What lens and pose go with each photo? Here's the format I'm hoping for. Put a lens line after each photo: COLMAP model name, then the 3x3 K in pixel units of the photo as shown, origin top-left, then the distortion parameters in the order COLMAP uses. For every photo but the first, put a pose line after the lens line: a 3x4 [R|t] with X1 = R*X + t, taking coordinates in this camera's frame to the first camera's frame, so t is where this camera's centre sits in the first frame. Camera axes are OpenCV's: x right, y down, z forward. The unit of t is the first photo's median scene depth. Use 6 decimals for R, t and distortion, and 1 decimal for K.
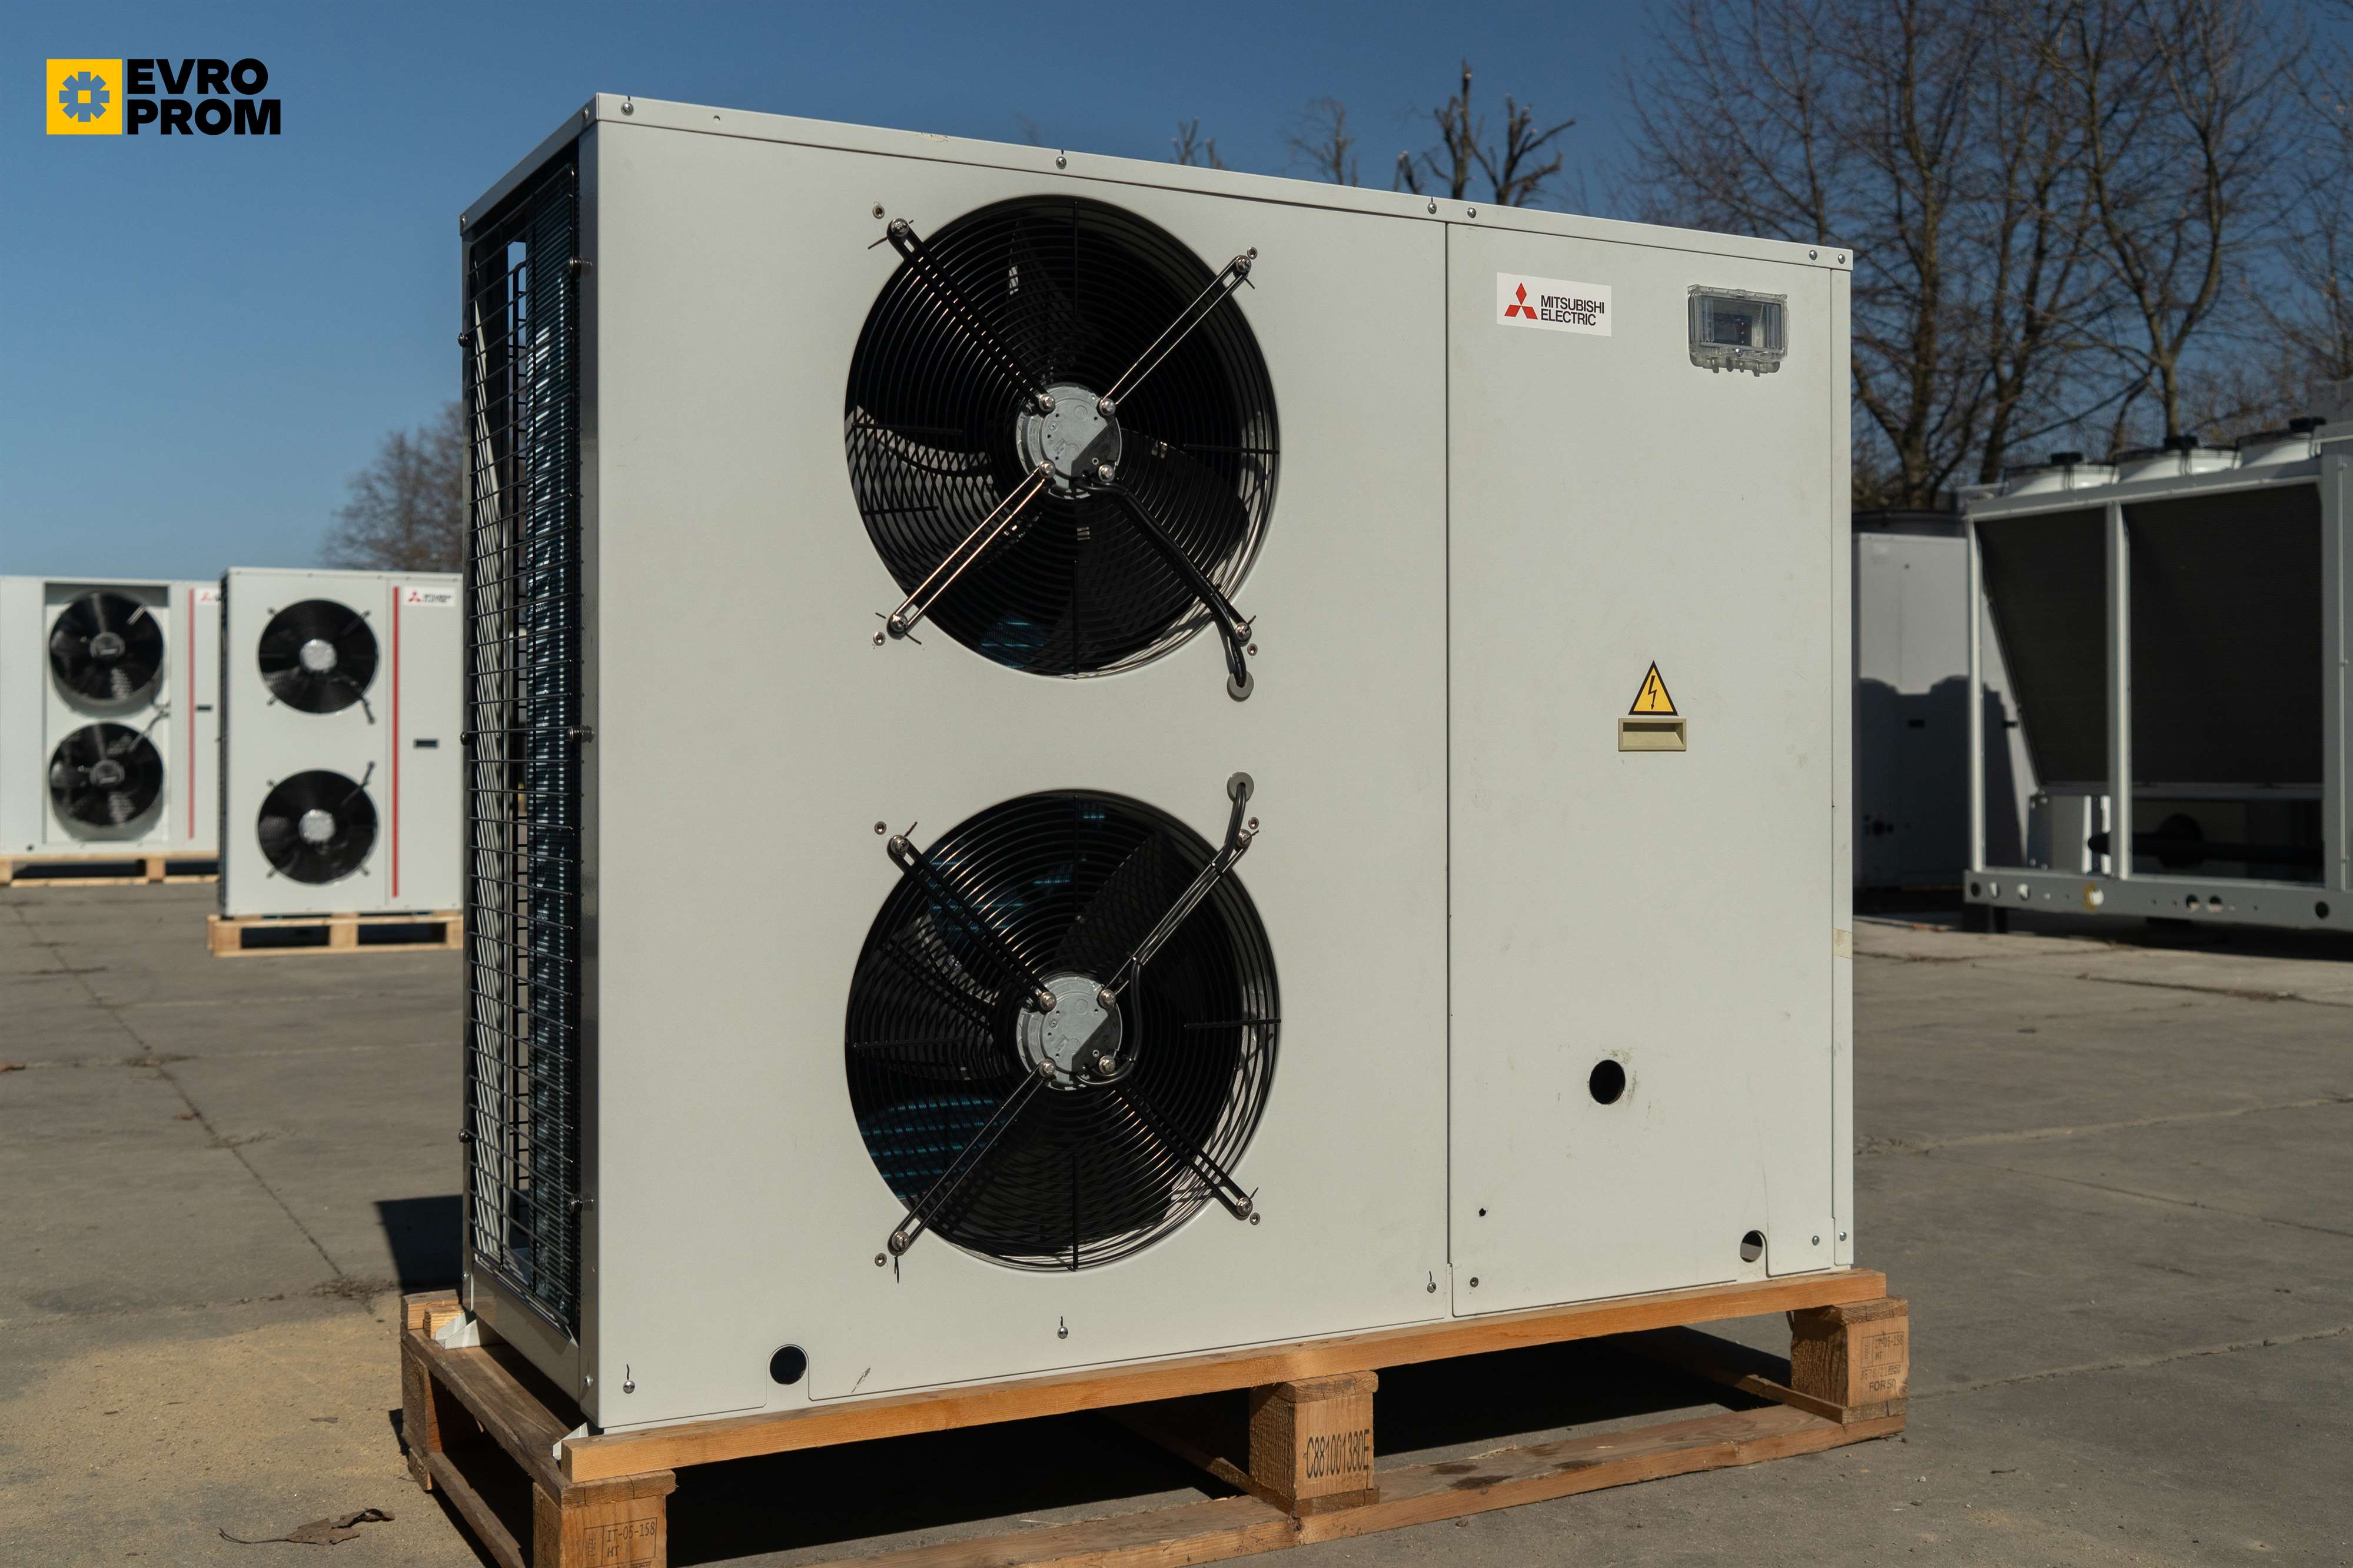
lens RADIAL K [[2466.3, 0, 1175.1], [0, 2466.3, 775.0], [0, 0, 1]] dist [0.000090, 0.000000]
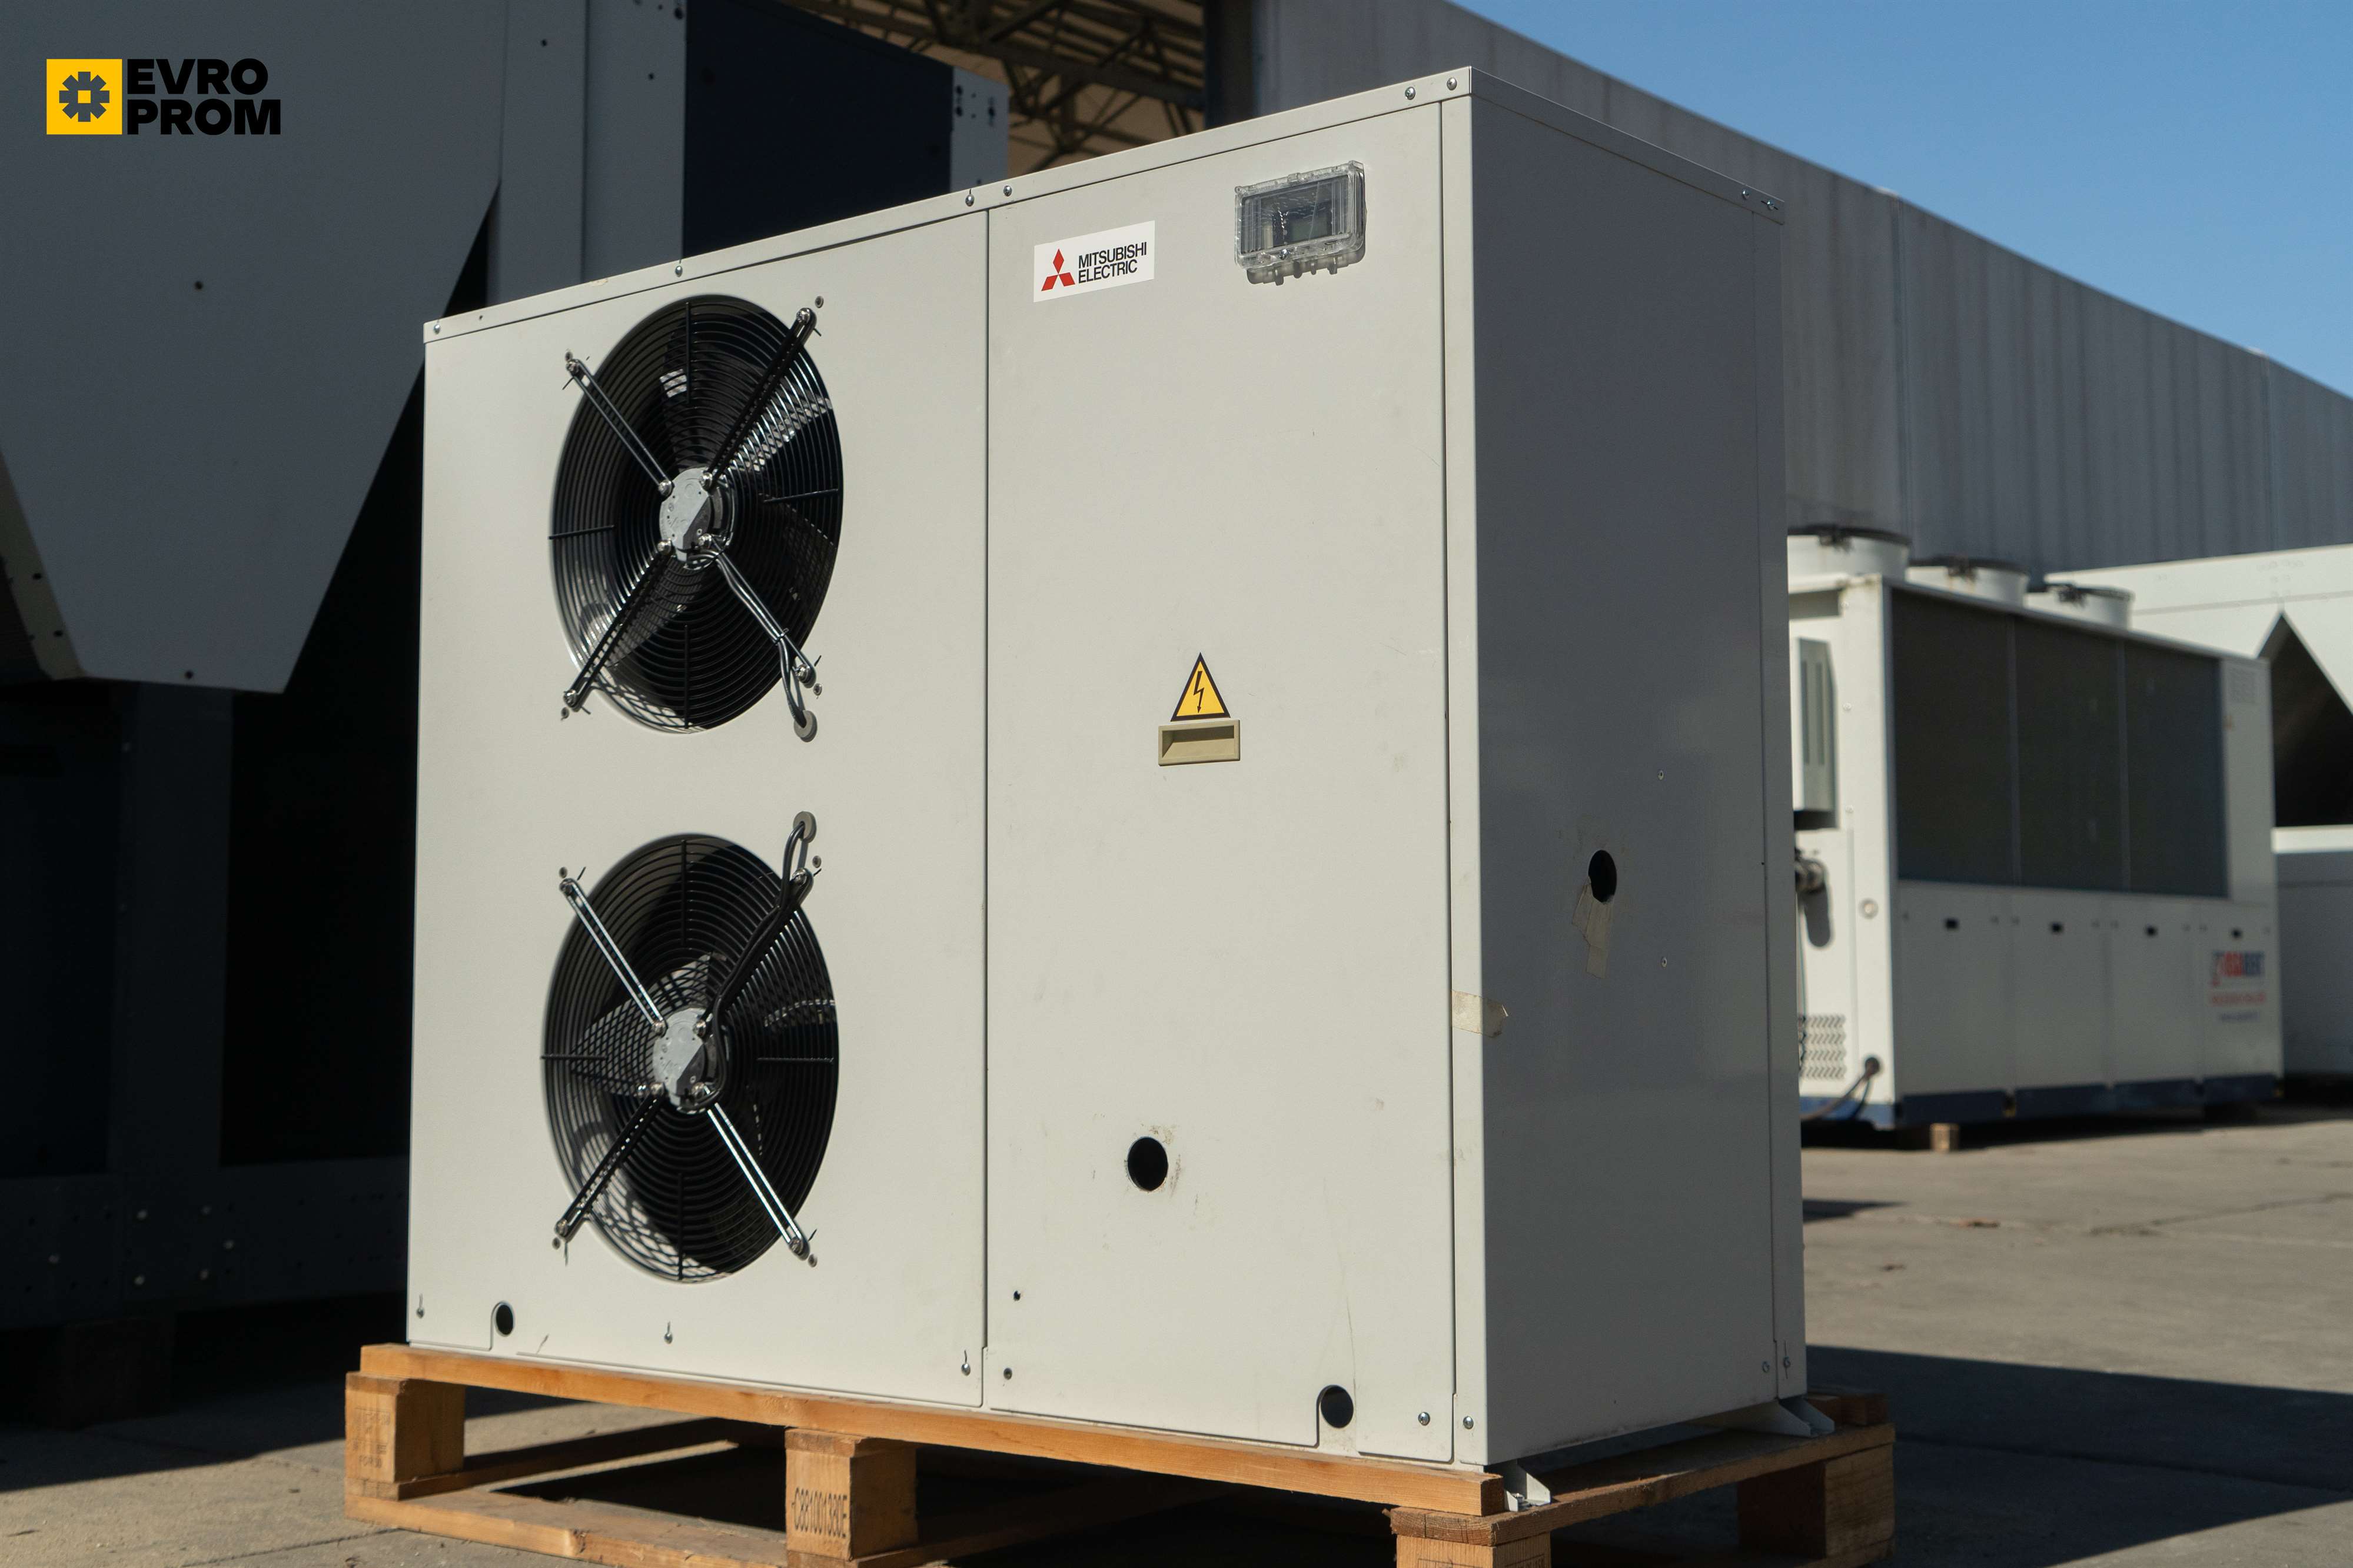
lens RADIAL K [[2939.8, 0, 1185.9], [0, 2939.8, 777.4], [0, 0, 1]] dist [0.014314, 0.000000]
pose [[0.379499, -0.068367, -0.922663, 1.189557], [-0.002537, 0.997185, -0.074933, 0.074250], [0.925189, 0.030778, 0.378258, 0.683600]]
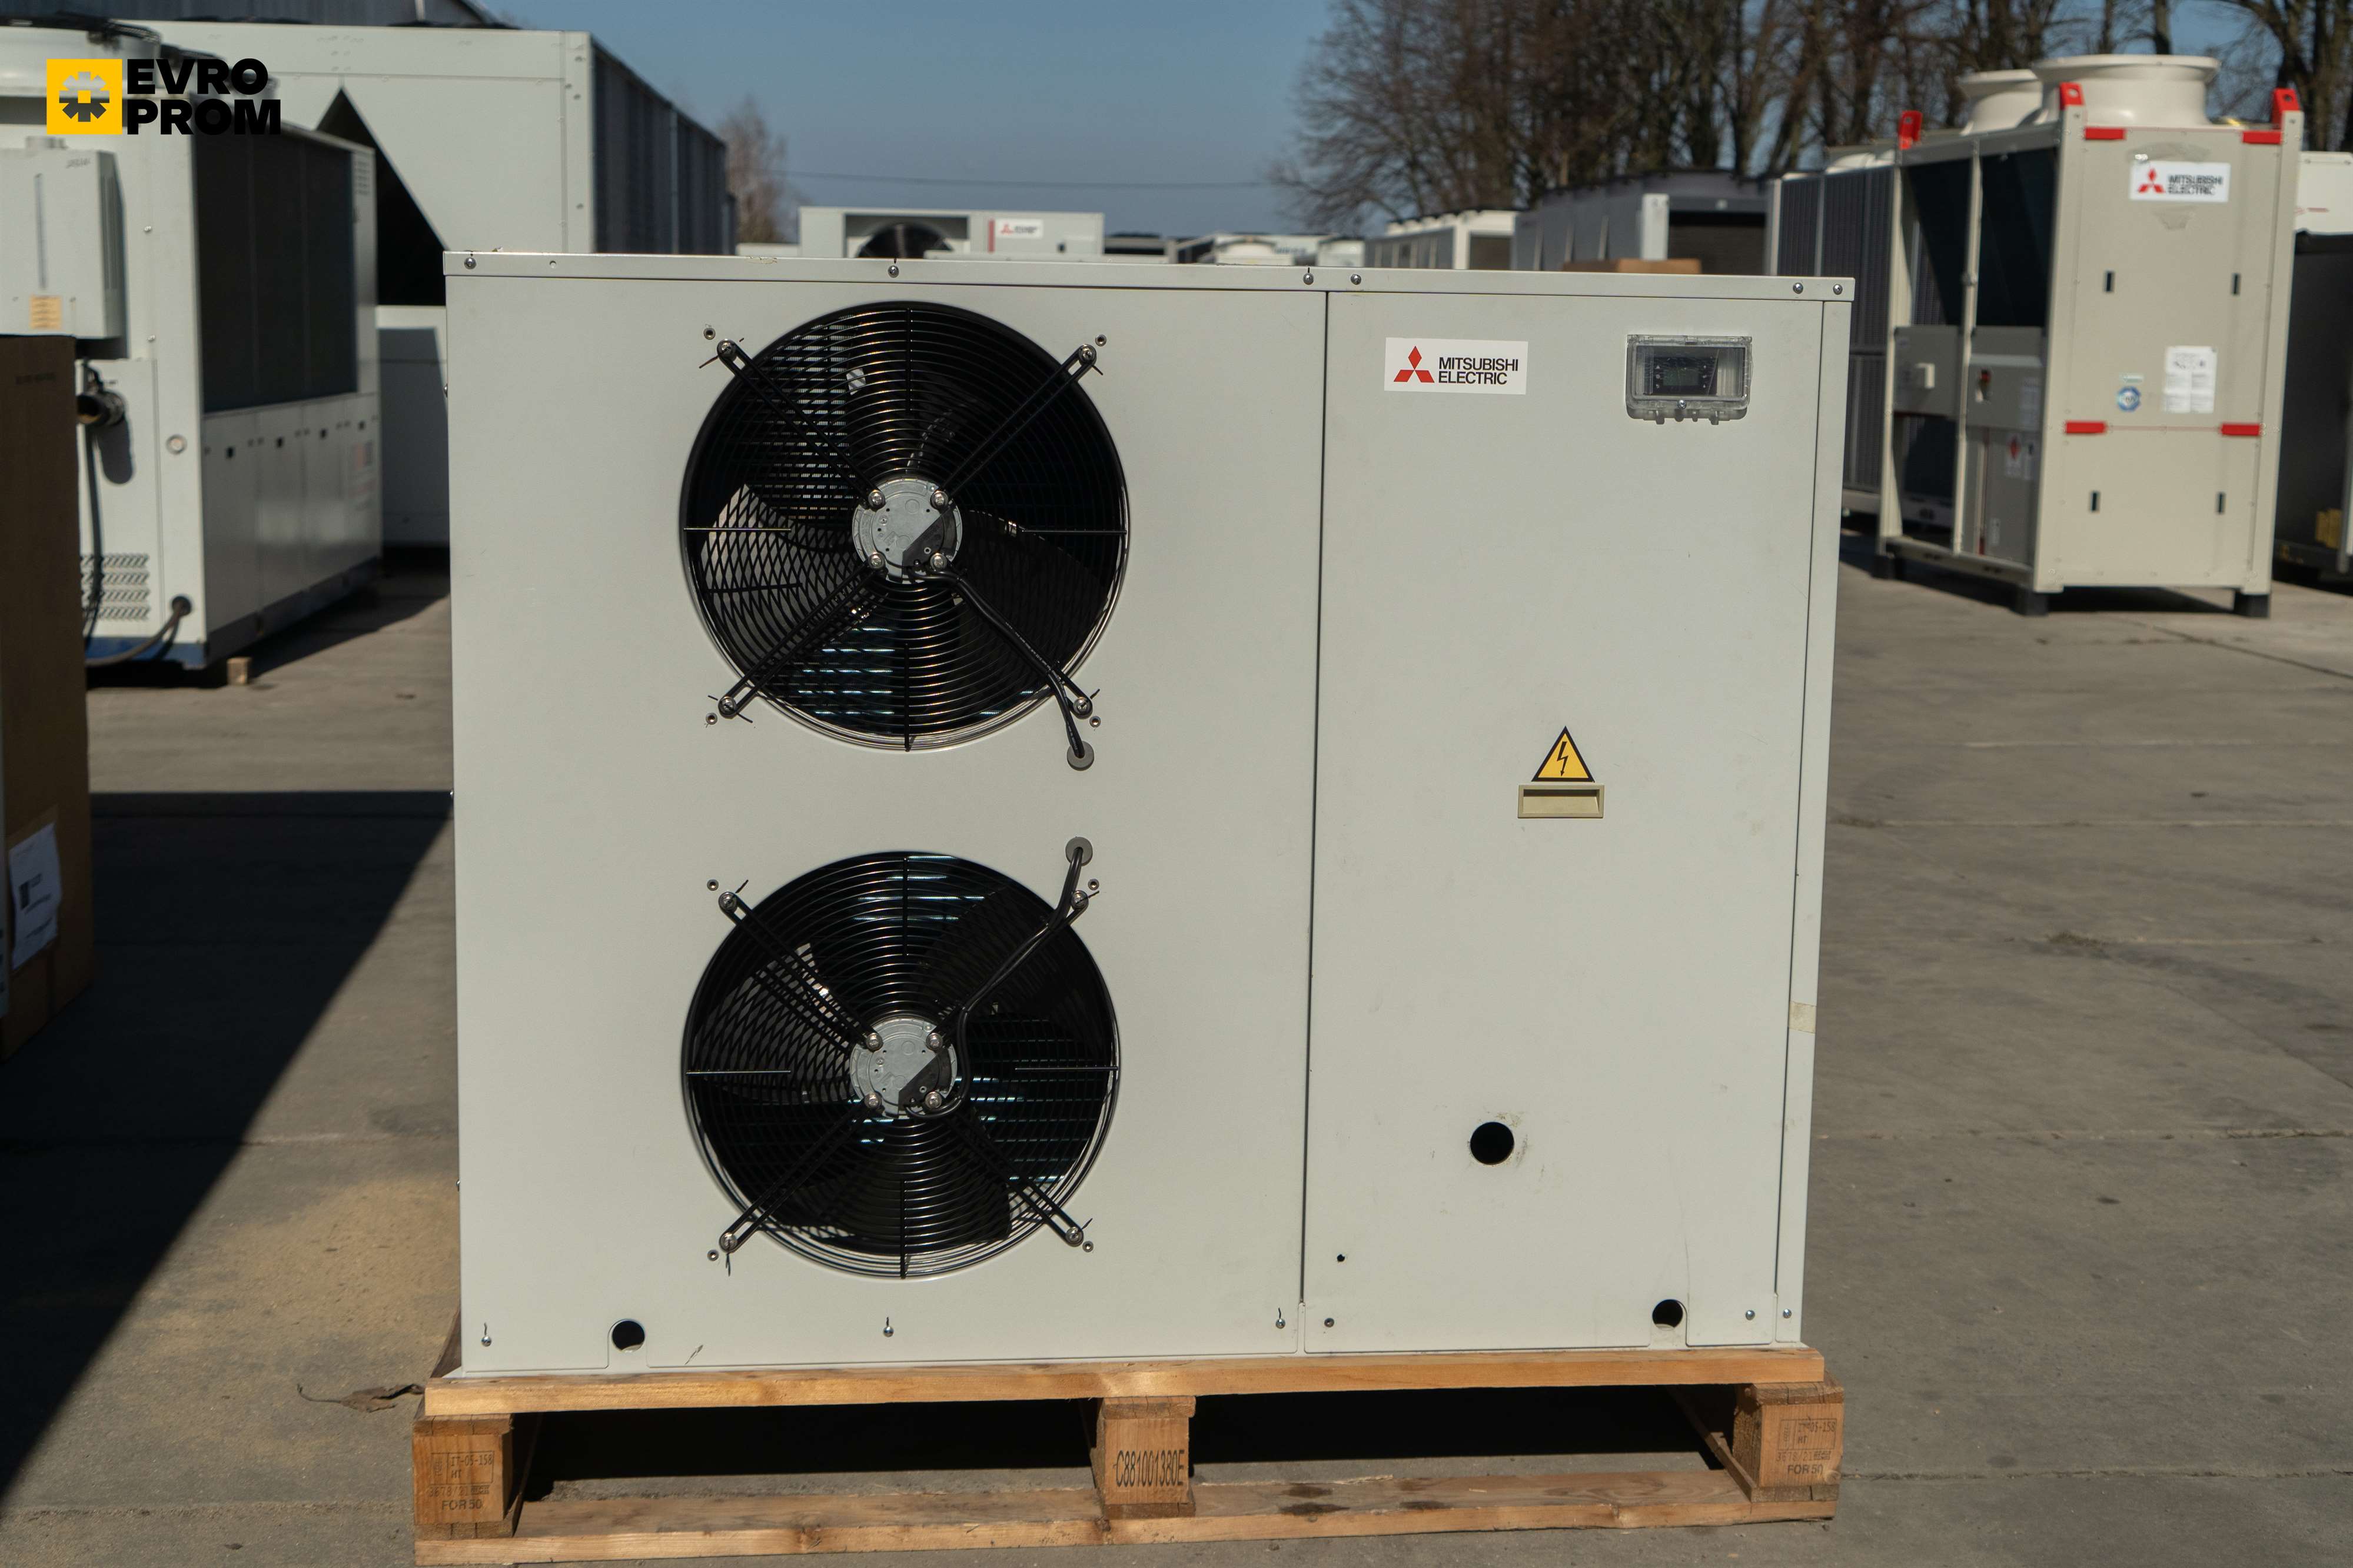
lens RADIAL K [[3009.7, 0, 1171.2], [0, 3009.7, 785.9], [0, 0, 1]] dist [0.016377, 0.000000]
pose [[0.929756, 0.073825, -0.360698, 0.523411], [-0.022272, 0.989174, 0.145048, -0.209507], [0.367501, -0.126826, 0.921335, -0.170834]]
